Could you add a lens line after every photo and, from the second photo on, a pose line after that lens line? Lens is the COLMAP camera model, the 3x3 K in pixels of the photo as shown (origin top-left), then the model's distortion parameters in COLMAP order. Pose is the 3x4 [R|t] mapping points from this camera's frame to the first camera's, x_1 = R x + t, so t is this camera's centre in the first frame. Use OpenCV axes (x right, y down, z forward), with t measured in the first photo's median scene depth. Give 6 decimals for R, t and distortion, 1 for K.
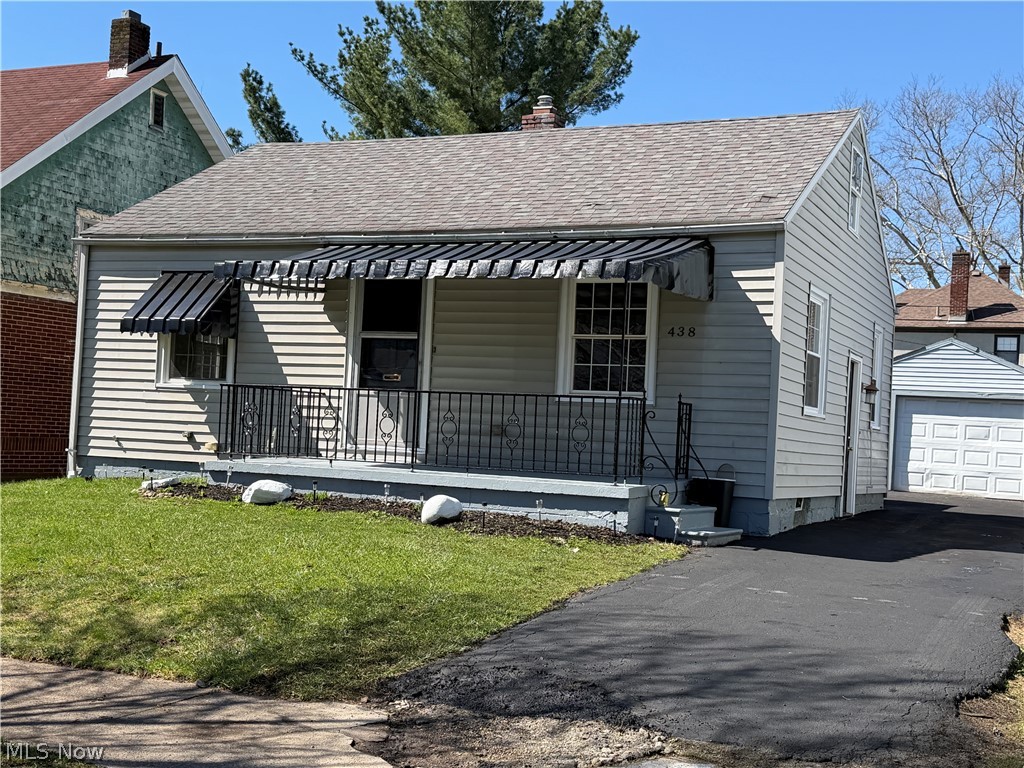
lens RADIAL K [[1308.0, 0, 510.4], [0, 1308.0, 382.4], [0, 0, 1]] dist [0.139405, 0.000000]
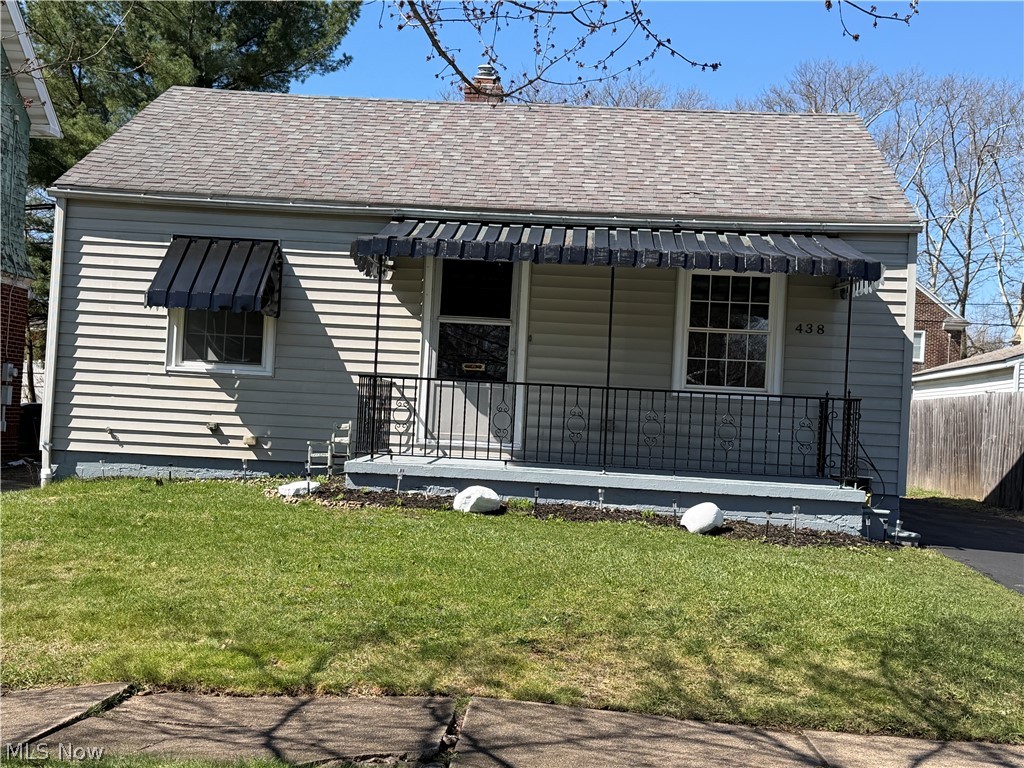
lens RADIAL K [[1308.0, 0, 505.0], [0, 1308.0, 382.6], [0, 0, 1]] dist [0.139405, 0.000000]
pose [[0.933524, 0.011711, 0.358322, -0.397682], [-0.021612, 0.999487, 0.023637, -0.014643], [-0.357862, -0.029810, 0.933299, 0.131145]]
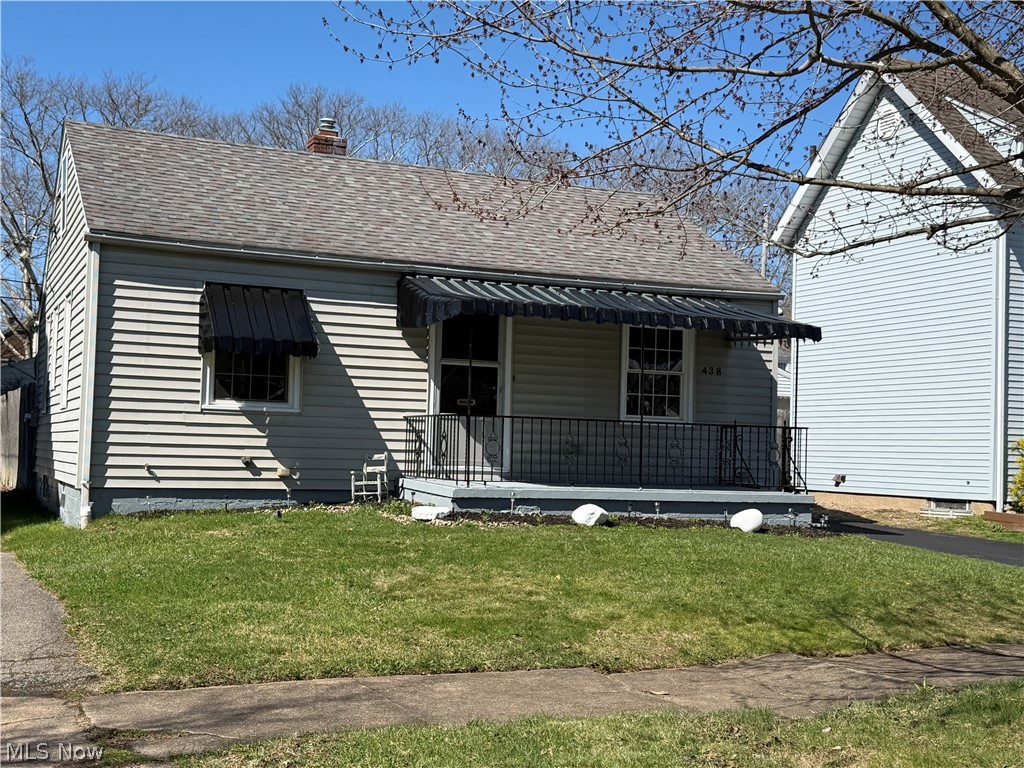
lens RADIAL K [[1308.0, 0, 512.5], [0, 1308.0, 386.2], [0, 0, 1]] dist [0.139405, 0.000000]
pose [[0.671743, 0.006526, 0.740755, -0.858306], [-0.026314, 0.999540, 0.015056, -0.033832], [-0.740316, -0.029606, 0.671606, 0.247372]]
